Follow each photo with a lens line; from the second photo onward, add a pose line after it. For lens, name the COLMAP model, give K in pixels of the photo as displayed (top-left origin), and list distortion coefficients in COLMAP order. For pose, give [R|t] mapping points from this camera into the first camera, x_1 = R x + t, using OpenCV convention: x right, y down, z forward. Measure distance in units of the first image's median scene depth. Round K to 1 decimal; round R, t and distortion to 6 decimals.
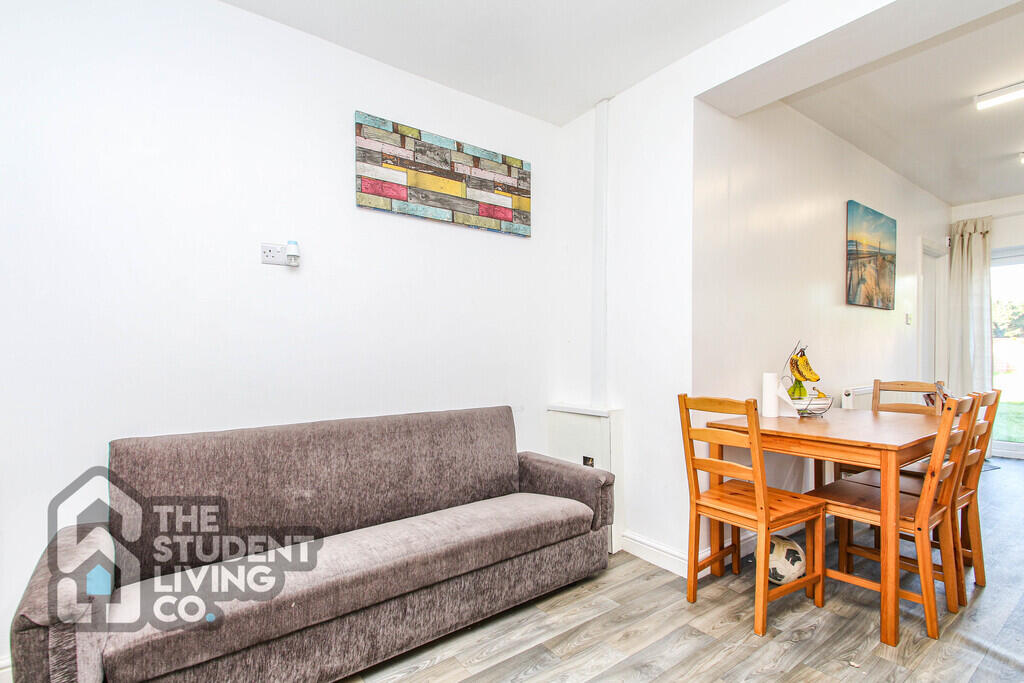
lens RADIAL K [[490.3, 0, 515.0], [0, 490.3, 347.8], [0, 0, 1]] dist [0.006413, 0.000276]
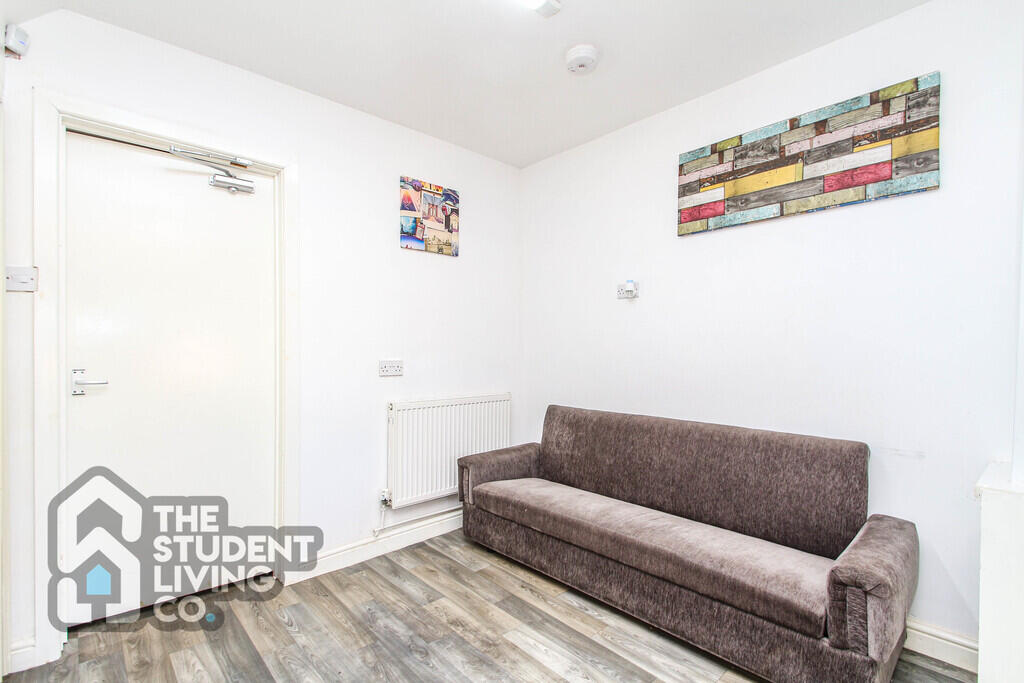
lens RADIAL K [[457.7, 0, 514.7], [0, 457.7, 344.8], [0, 0, 1]] dist [-0.005269, -0.001037]
pose [[0.095509, -0.009736, -0.995381, 0.637939], [-0.000682, 0.999951, -0.009847, -0.019261], [0.995428, 0.001619, 0.095498, 0.456109]]
